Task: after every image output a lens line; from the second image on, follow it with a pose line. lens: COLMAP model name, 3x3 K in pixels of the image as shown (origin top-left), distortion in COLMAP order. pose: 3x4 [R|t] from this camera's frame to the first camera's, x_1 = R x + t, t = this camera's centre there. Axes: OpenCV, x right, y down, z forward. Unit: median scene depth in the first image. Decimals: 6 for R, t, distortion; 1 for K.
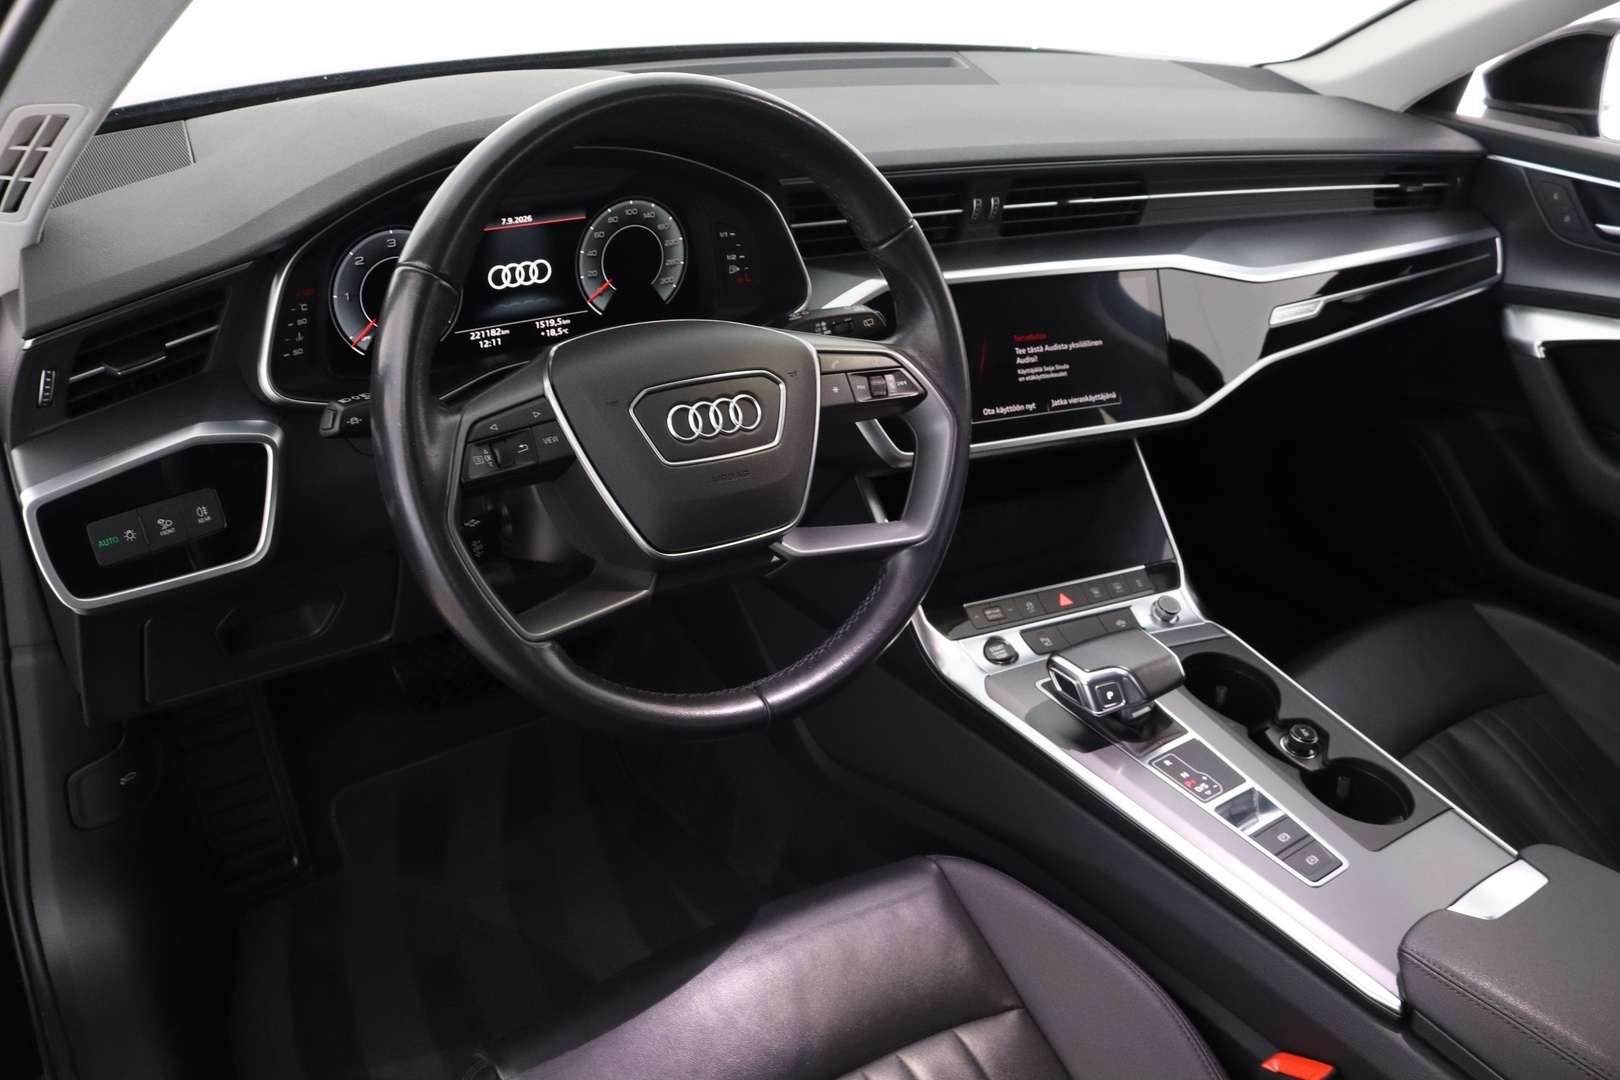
lens RADIAL K [[1346.0, 0, 777.6], [0, 1346.0, 549.1], [0, 0, 1]] dist [-0.157002, 0.136549]
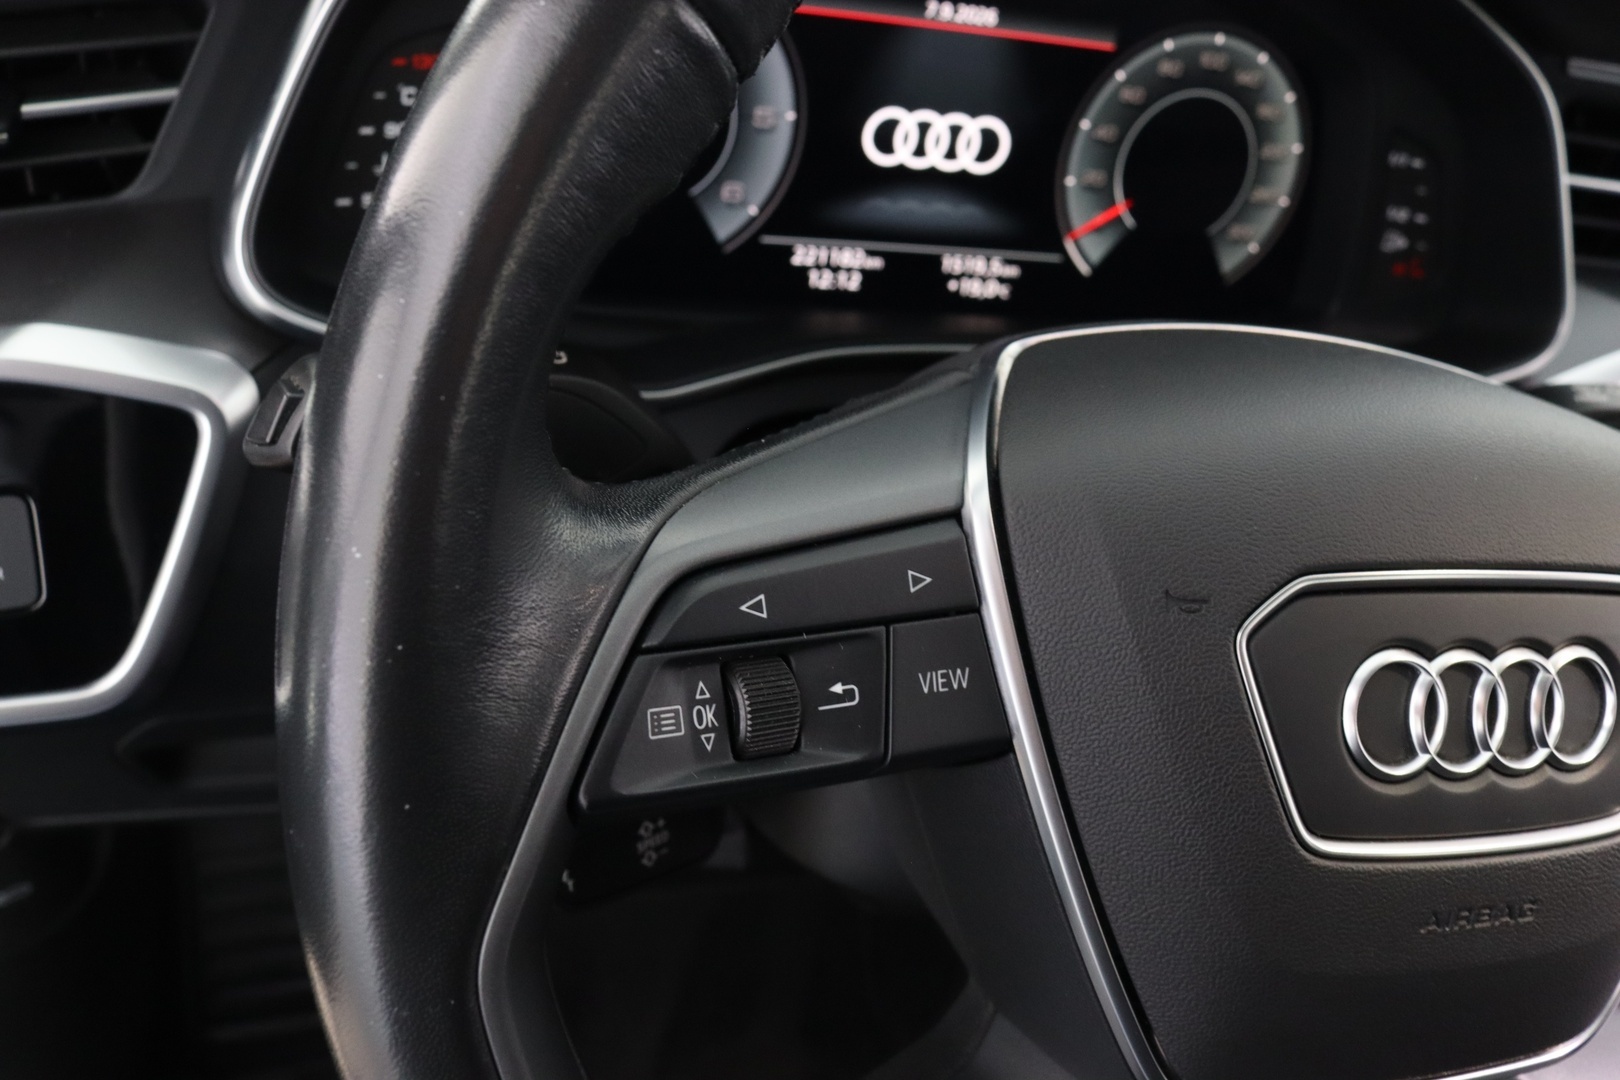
lens RADIAL K [[1466.2, 0, 810.0], [0, 1466.2, 540.0], [0, 0, 1]] dist [-0.106952, 0.011526]
pose [[0.949657, 0.249234, -0.189826, -0.109633], [-0.247107, 0.968349, 0.035183, -0.086015], [0.192586, 0.013495, 0.981187, 0.523082]]
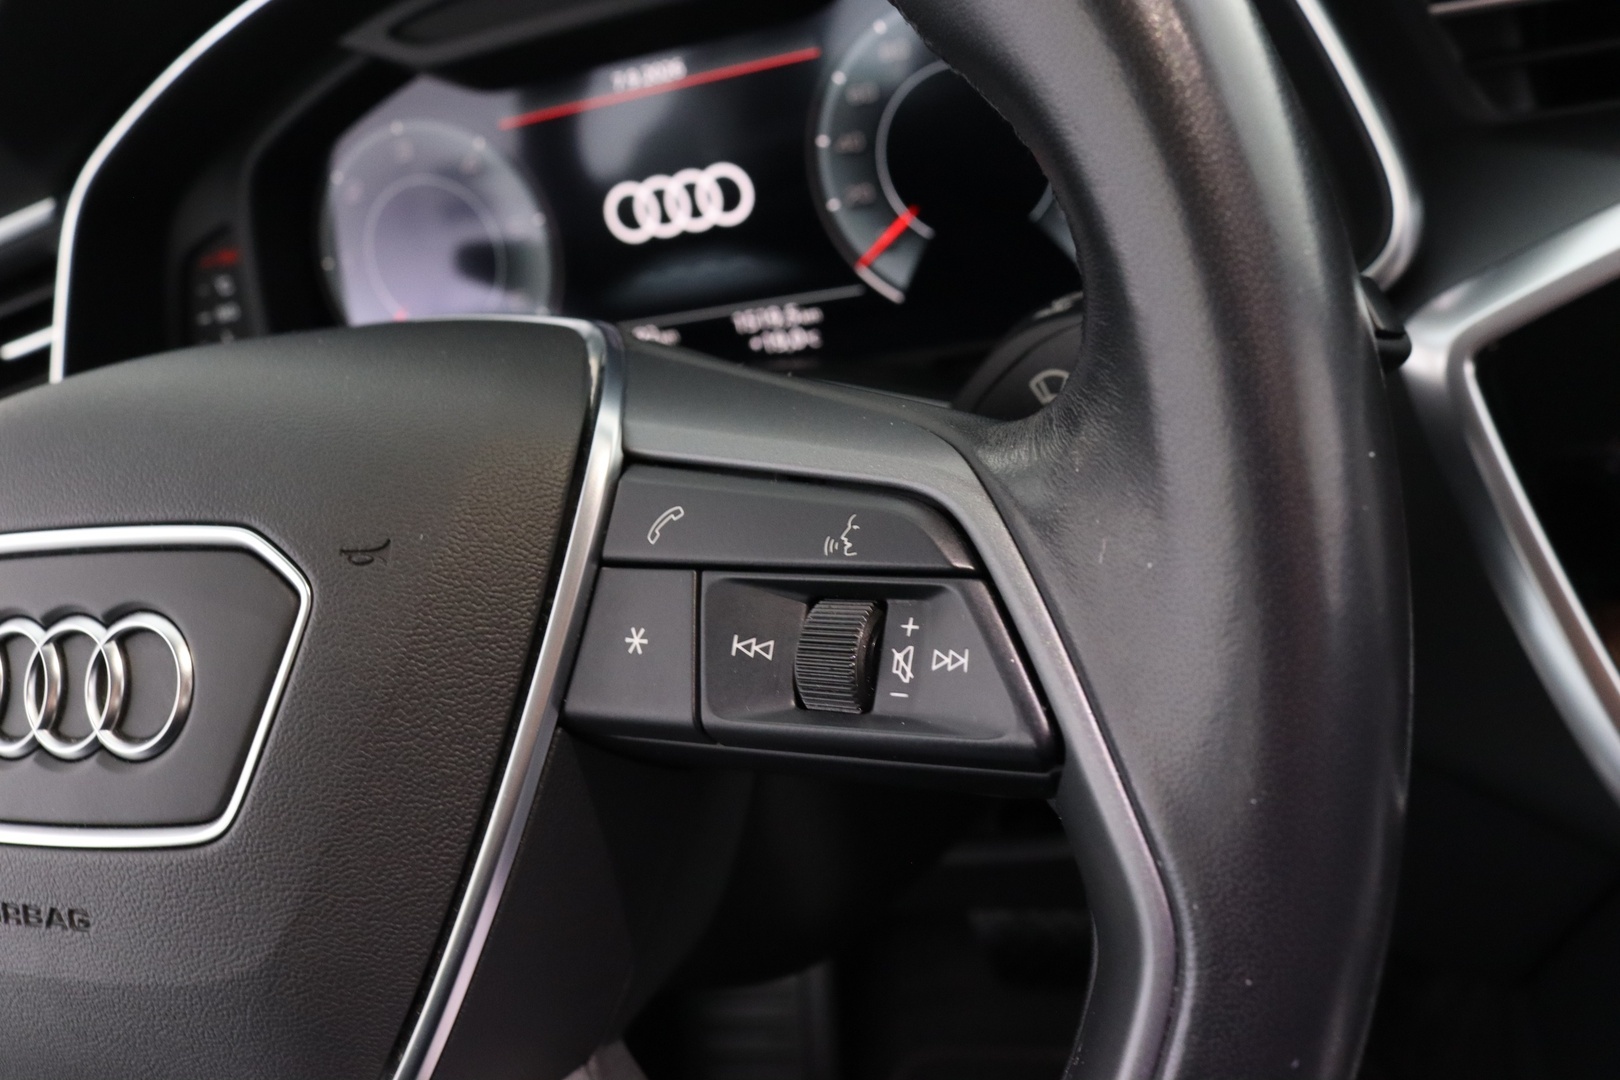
lens RADIAL K [[1466.2, 0, 810.0], [0, 1466.2, 540.0], [0, 0, 1]] dist [-0.106952, 0.011526]
pose [[0.620370, 0.115797, -0.775714, 0.204763], [-0.131978, 0.990350, 0.042288, -0.124141], [0.773125, 0.076143, 0.629666, 0.740518]]
